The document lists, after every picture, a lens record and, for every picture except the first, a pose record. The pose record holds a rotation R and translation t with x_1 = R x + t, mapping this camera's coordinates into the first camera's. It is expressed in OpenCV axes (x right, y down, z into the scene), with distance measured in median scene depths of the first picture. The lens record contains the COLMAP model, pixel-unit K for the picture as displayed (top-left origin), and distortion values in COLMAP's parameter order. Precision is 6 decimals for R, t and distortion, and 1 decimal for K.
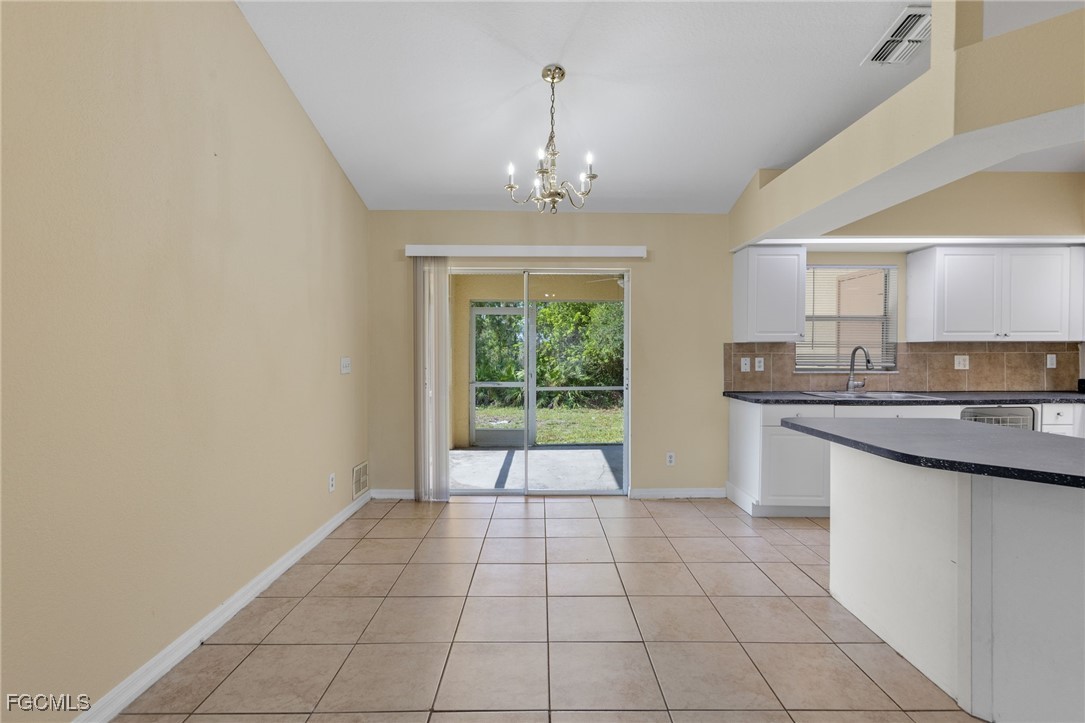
lens RADIAL K [[479.7, 0, 546.0], [0, 479.7, 356.5], [0, 0, 1]] dist [0.004398, 0.000241]
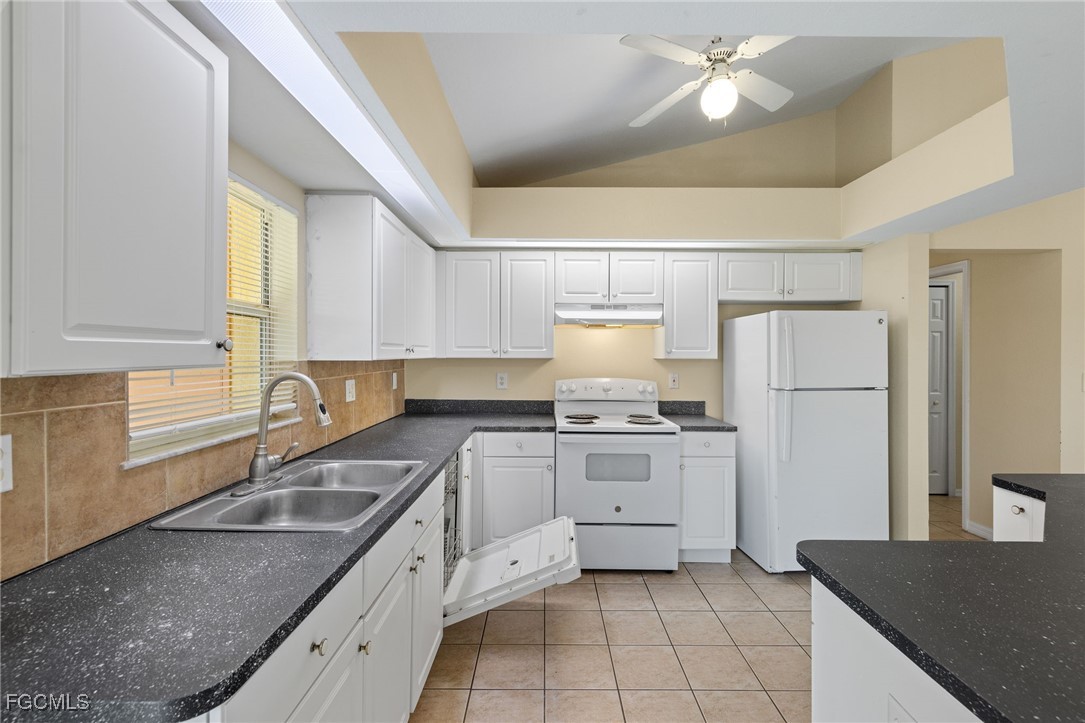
lens RADIAL K [[479.7, 0, 546.0], [0, 479.7, 356.5], [0, 0, 1]] dist [0.004398, 0.000241]
pose [[0.008451, -0.004130, 0.999956, 0.218453], [0.005669, 0.999976, 0.004082, -0.034901], [-0.999948, 0.005634, 0.008474, 0.732314]]
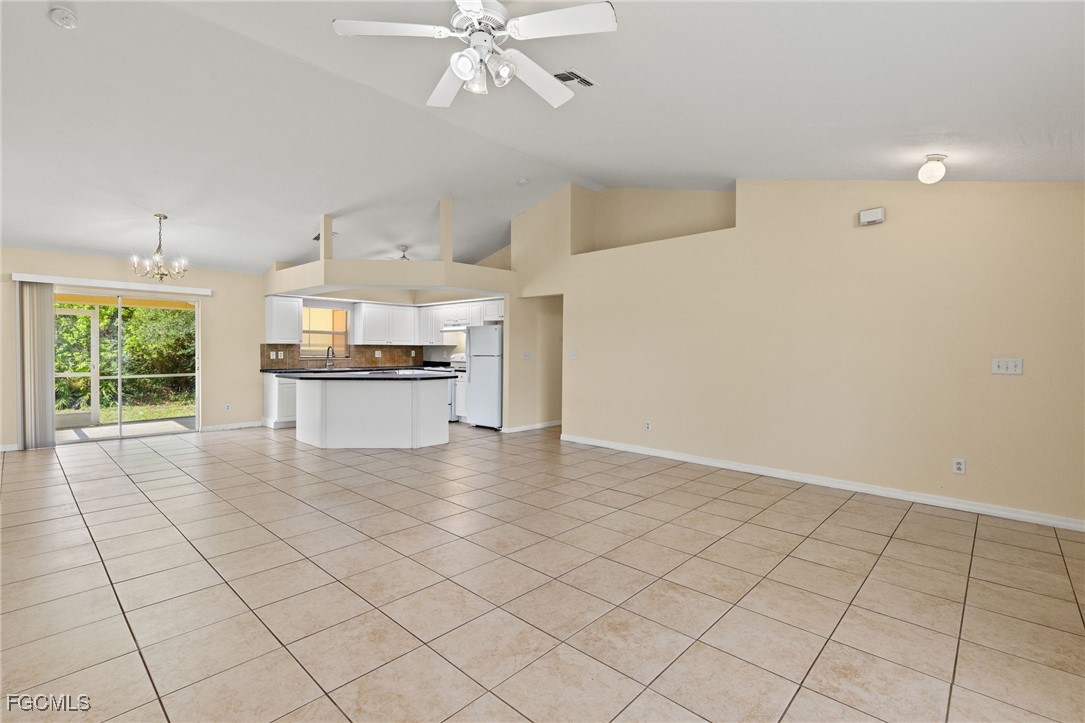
lens RADIAL K [[479.7, 0, 546.0], [0, 479.7, 356.5], [0, 0, 1]] dist [0.004398, 0.000241]
pose [[0.673680, -0.004594, 0.739009, -0.266427], [-0.001369, 0.999971, 0.007464, 0.006121], [-0.739022, -0.006040, 0.673654, -1.094117]]
